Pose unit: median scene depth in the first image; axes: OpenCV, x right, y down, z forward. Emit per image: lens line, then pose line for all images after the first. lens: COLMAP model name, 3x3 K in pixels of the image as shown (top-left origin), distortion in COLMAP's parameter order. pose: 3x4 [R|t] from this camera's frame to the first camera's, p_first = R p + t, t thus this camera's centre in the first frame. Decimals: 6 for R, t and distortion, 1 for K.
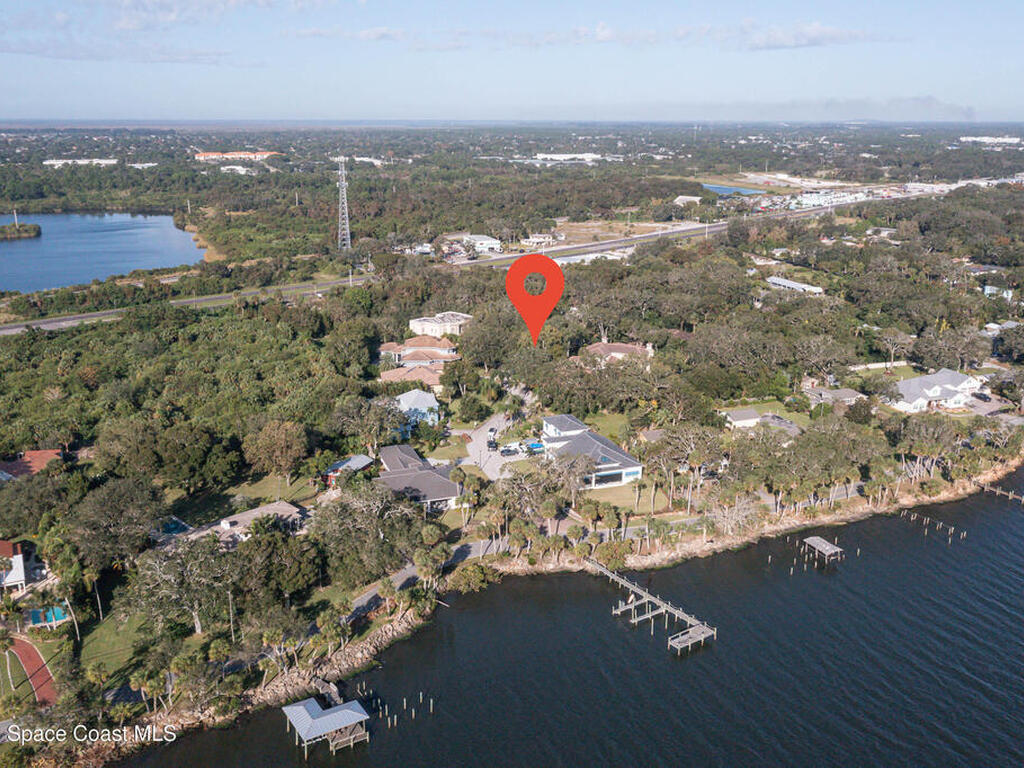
lens RADIAL K [[951.4, 0, 505.7], [0, 951.4, 383.2], [0, 0, 1]] dist [-0.003698, 0.010440]
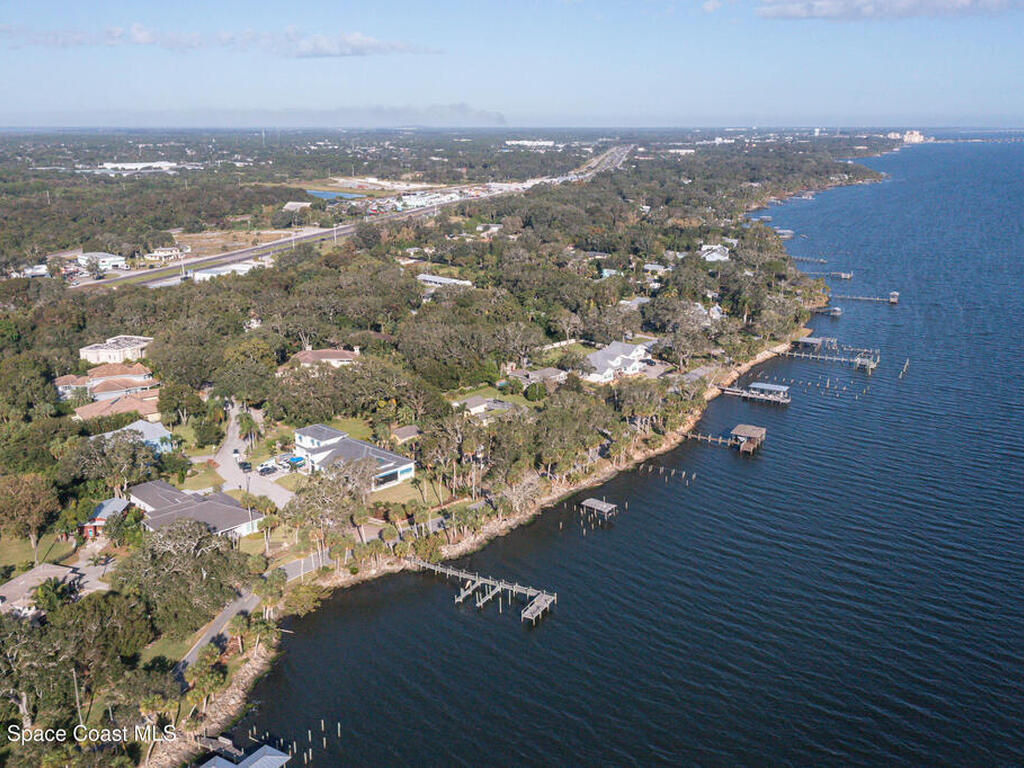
lens RADIAL K [[951.4, 0, 505.7], [0, 951.4, 383.2], [0, 0, 1]] dist [-0.003698, 0.010440]
pose [[0.896952, -0.117825, 0.426139, -0.114453], [0.120468, 0.992498, 0.020855, -0.003981], [-0.425399, 0.032631, 0.904417, 0.016280]]
